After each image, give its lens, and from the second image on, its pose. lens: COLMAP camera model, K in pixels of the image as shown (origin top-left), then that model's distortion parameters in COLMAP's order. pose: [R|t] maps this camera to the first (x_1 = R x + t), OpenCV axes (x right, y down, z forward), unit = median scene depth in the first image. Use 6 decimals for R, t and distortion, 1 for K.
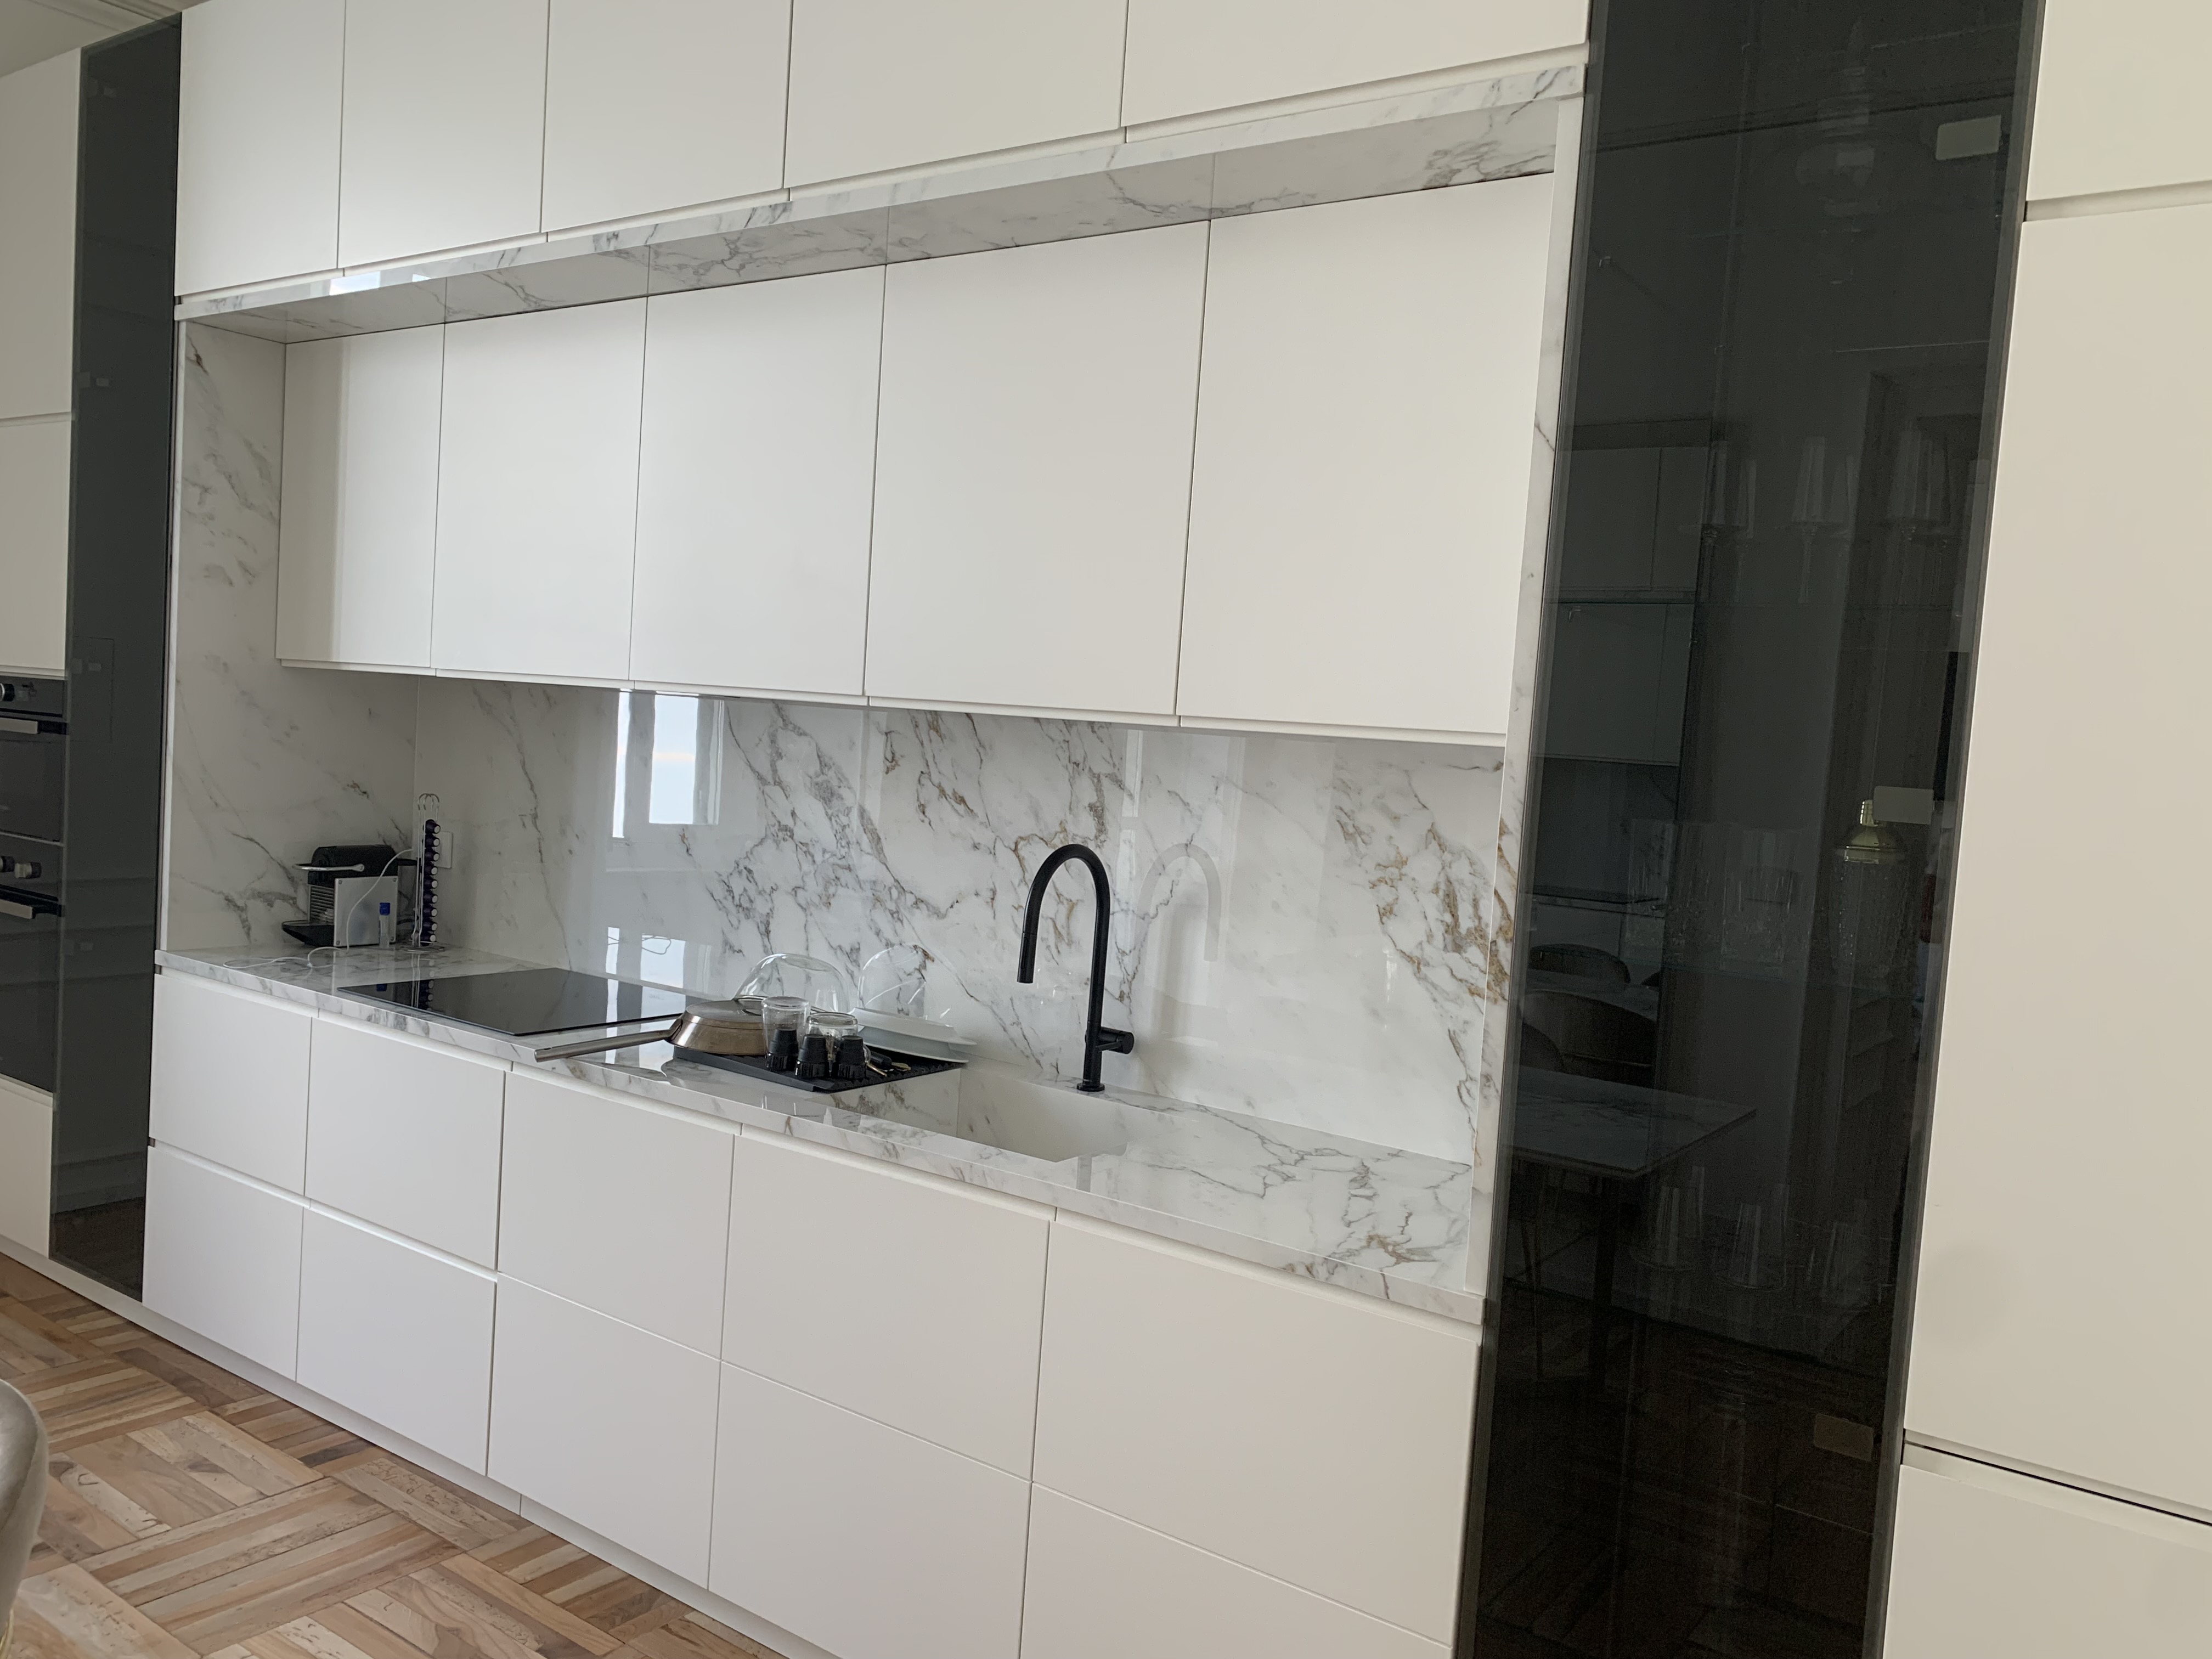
lens RADIAL K [[1684.3, 0, 1106.0], [0, 1684.3, 829.5], [0, 0, 1]] dist [0.076379, -0.092549]
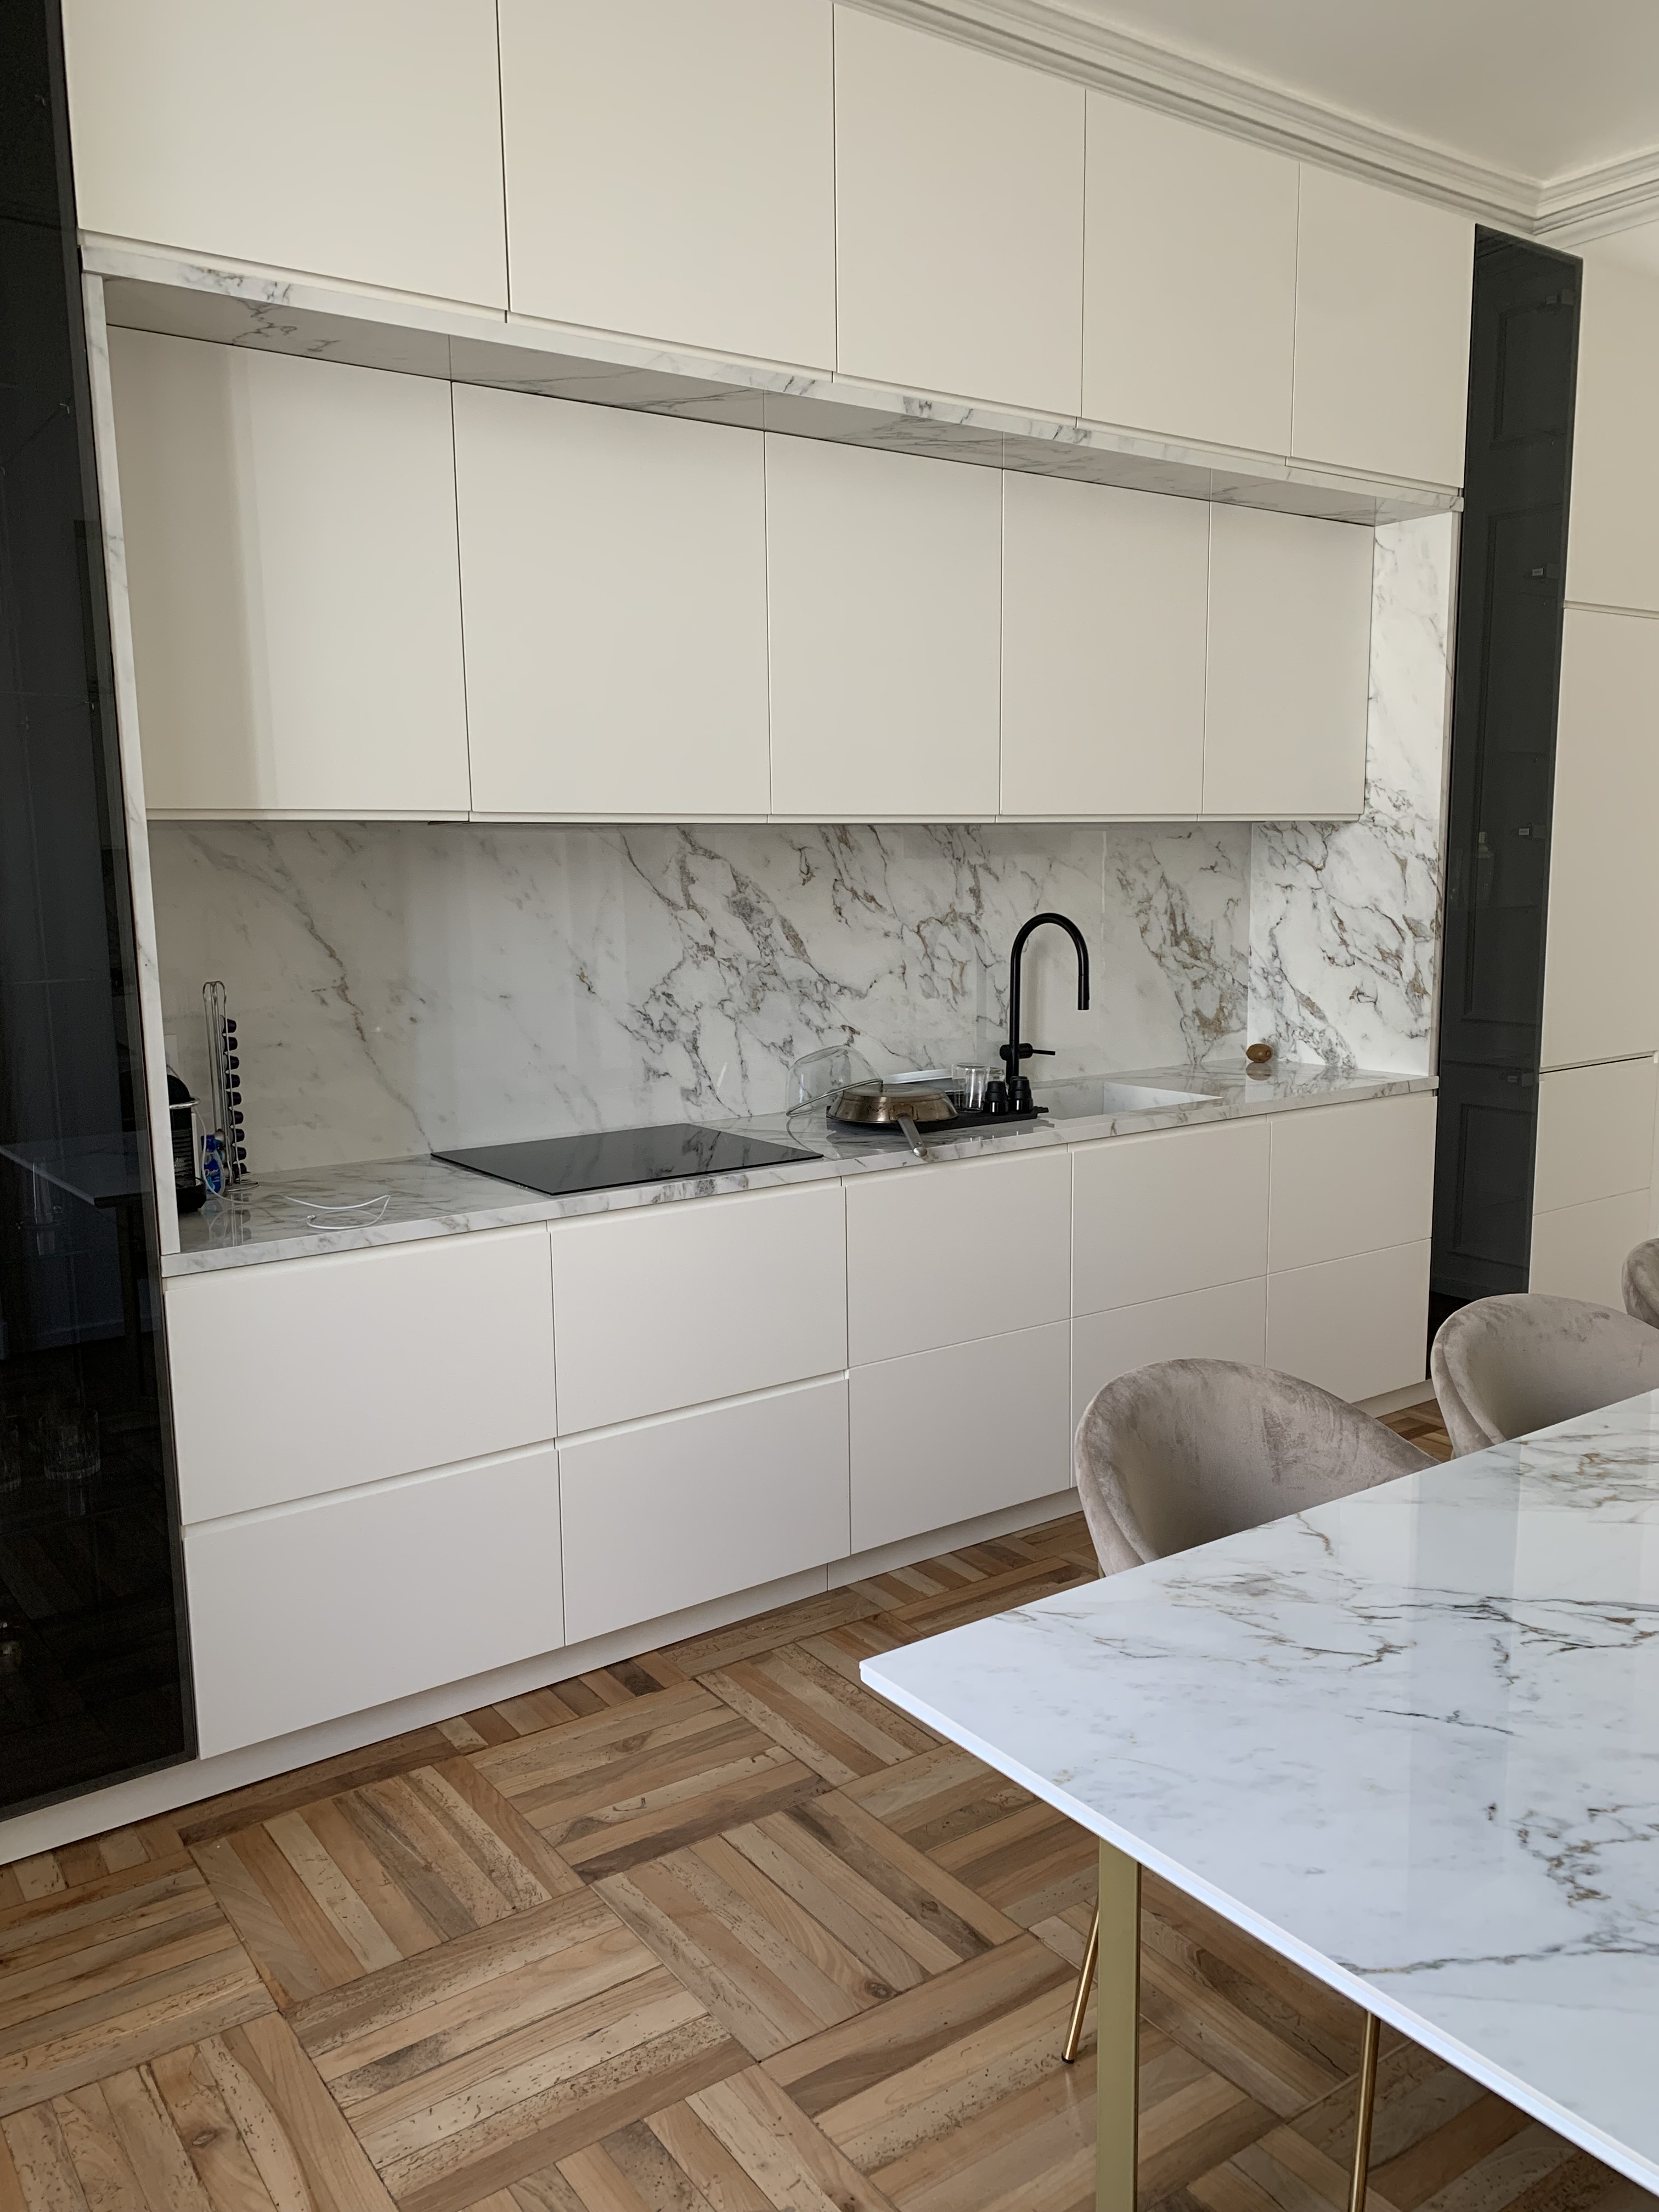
lens RADIAL K [[1758.3, 0, 829.5], [0, 1758.3, 1106.0], [0, 0, 1]] dist [0.204039, -0.336455]
pose [[0.312257, -0.207097, 0.927149, -1.275768], [0.089488, 0.978022, 0.188321, -0.110835], [-0.945773, 0.024164, 0.323927, 0.594147]]
